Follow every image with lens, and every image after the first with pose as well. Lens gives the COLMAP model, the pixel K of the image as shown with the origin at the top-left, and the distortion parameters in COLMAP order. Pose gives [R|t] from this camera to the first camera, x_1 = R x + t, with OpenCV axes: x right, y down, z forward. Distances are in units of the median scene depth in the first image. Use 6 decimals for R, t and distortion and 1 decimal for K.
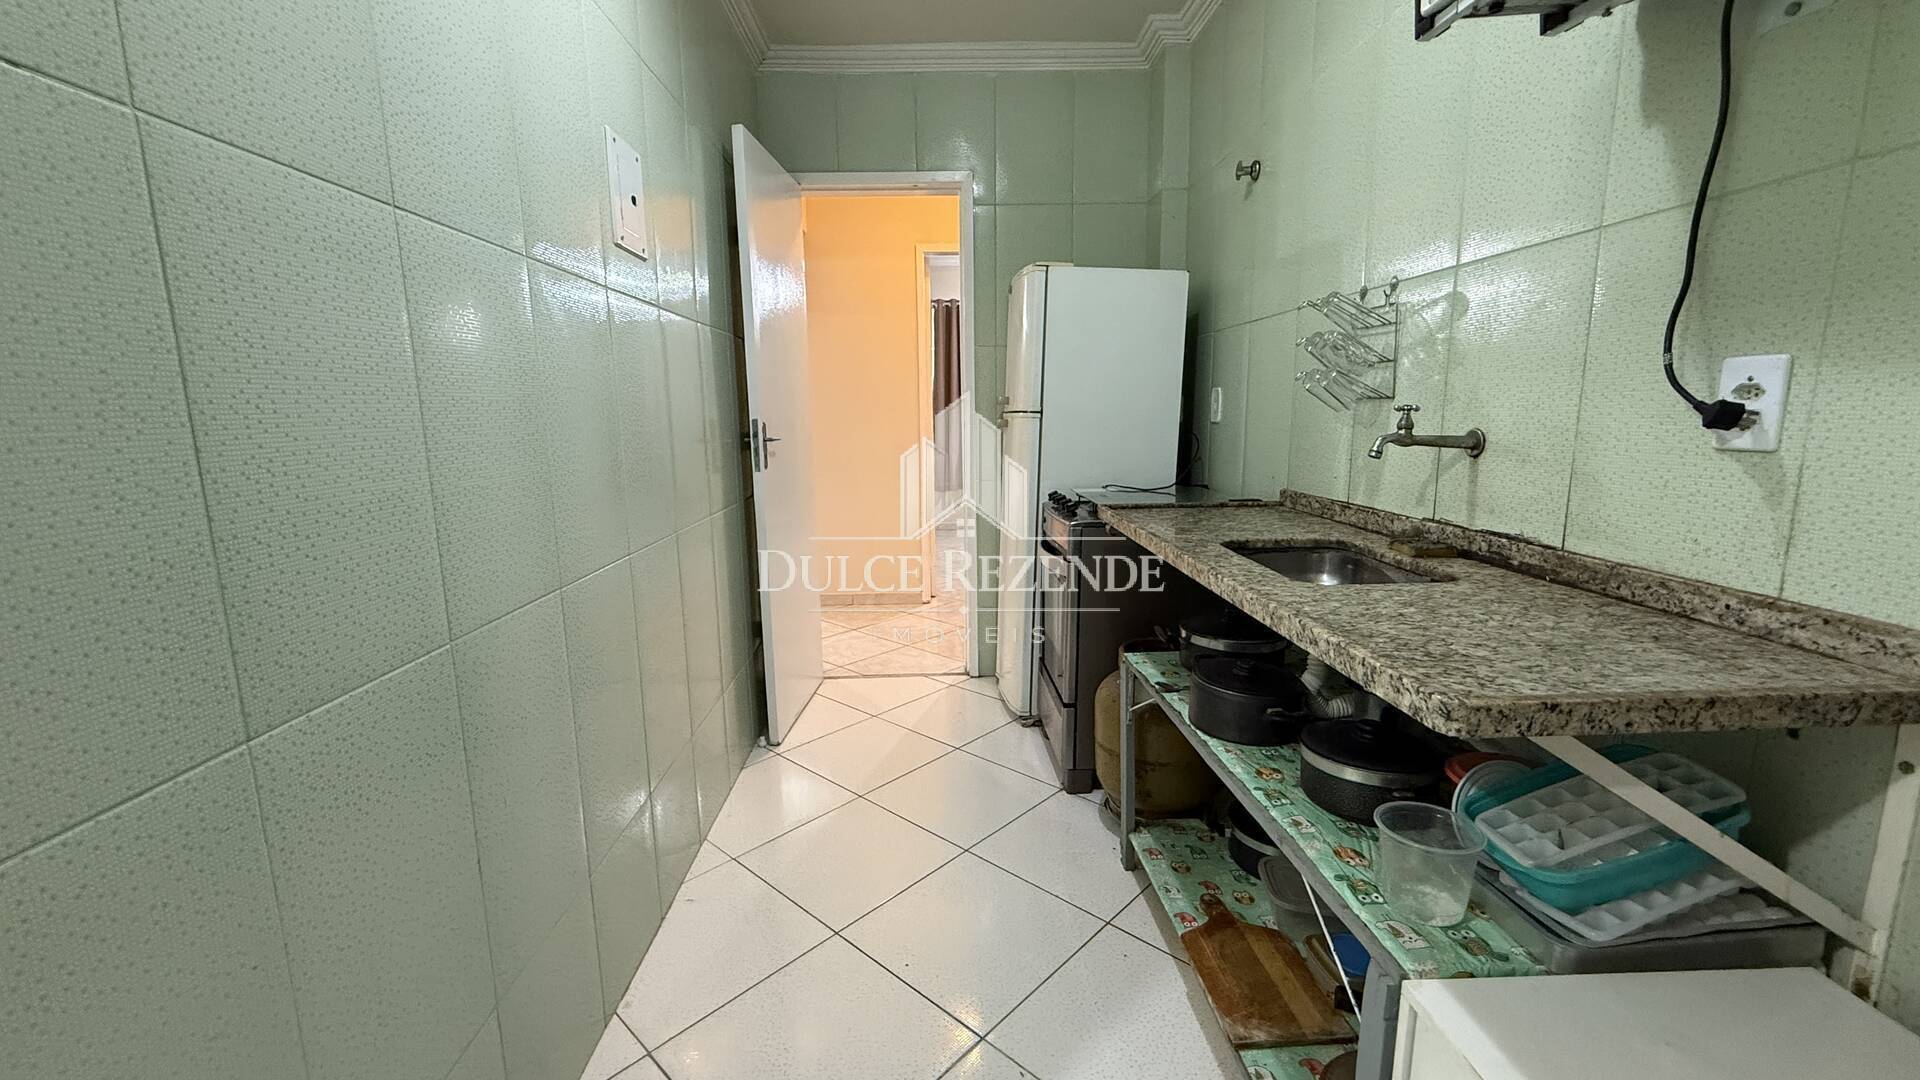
lens RADIAL K [[763.7, 0, 959.1], [0, 763.7, 540.5], [0, 0, 1]] dist [0.001134, 0.000151]
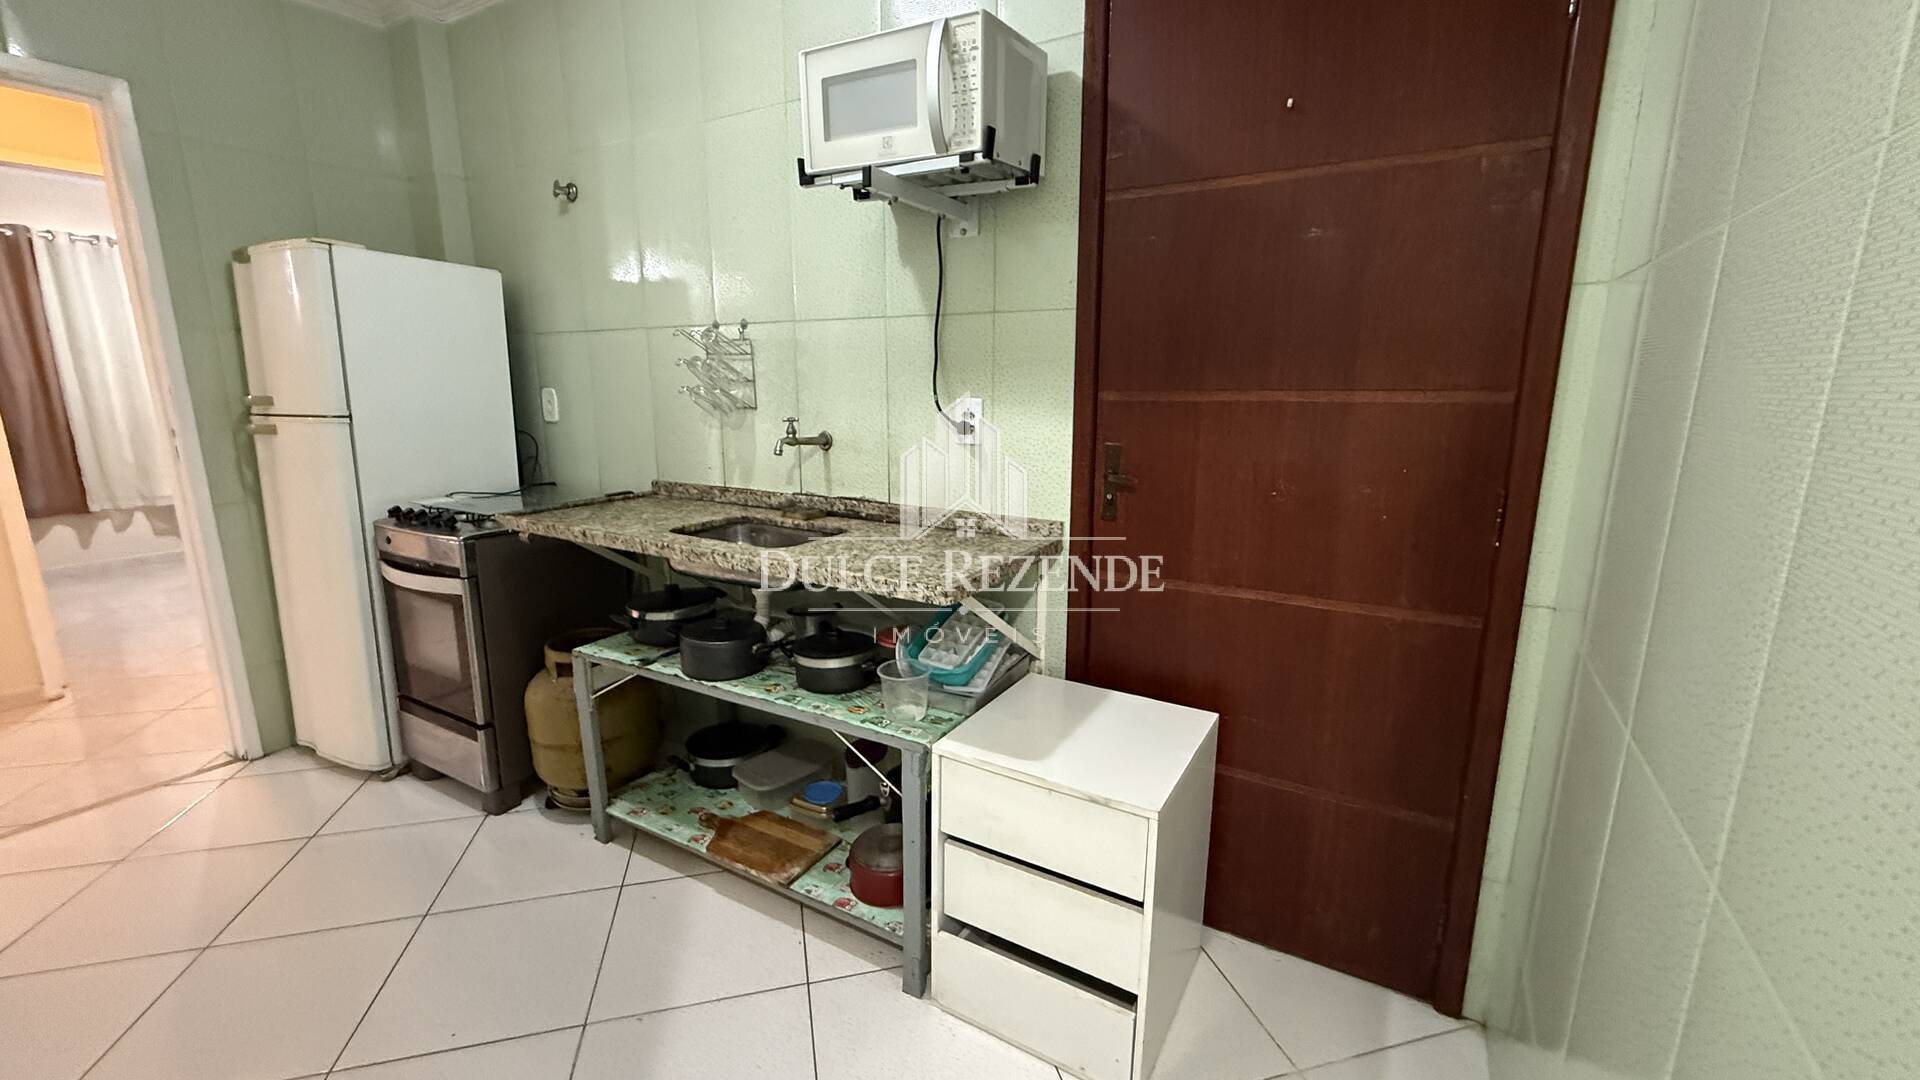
lens RADIAL K [[763.7, 0, 957.4], [0, 763.7, 540.4], [0, 0, 1]] dist [0.001134, 0.000151]
pose [[0.543147, -0.159398, 0.824369, -0.409835], [0.133662, 0.985709, 0.102529, -0.045831], [-0.828930, 0.054498, 0.556690, -0.051533]]
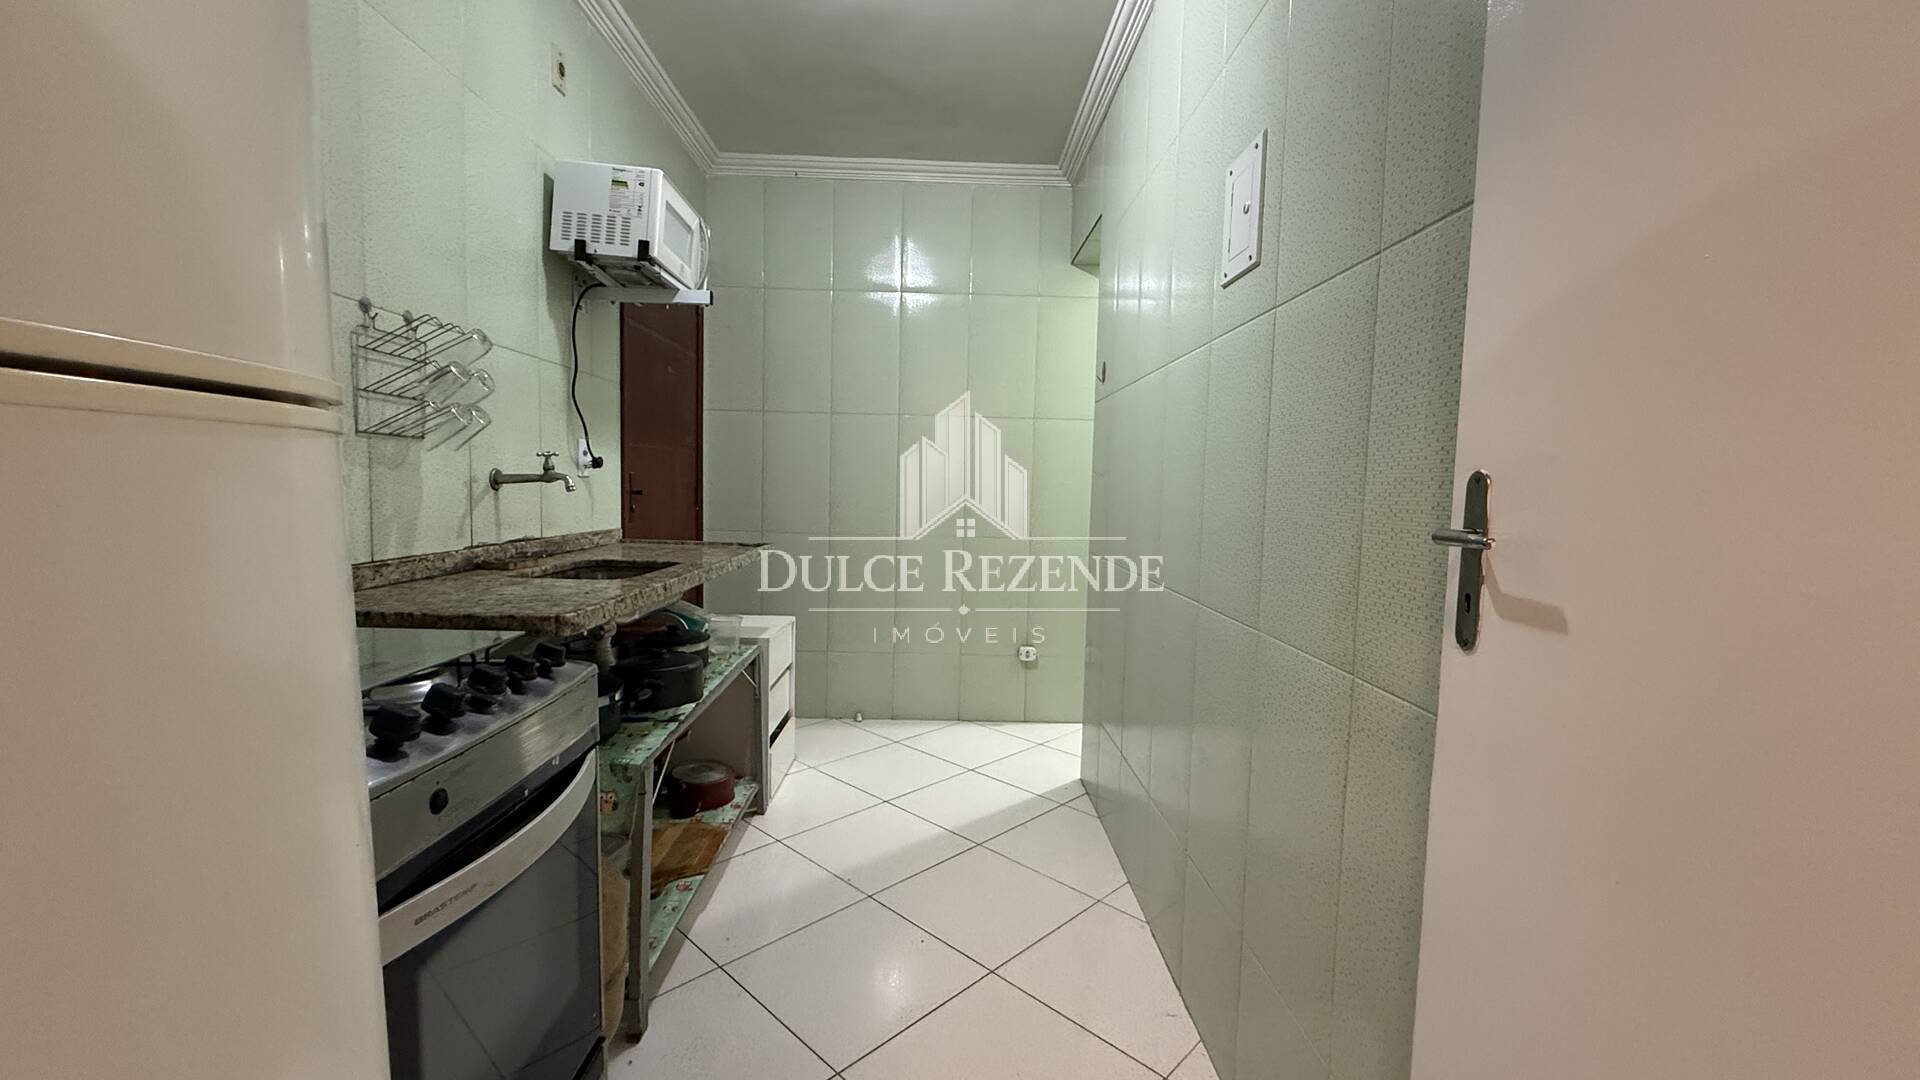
lens RADIAL K [[763.7, 0, 959.4], [0, 763.7, 543.9], [0, 0, 1]] dist [0.001134, 0.000151]
pose [[-0.999758, -0.015509, 0.015577, -0.136082], [-0.011215, 0.969370, 0.245347, -0.308262], [-0.018905, 0.245113, -0.969310, 2.000126]]
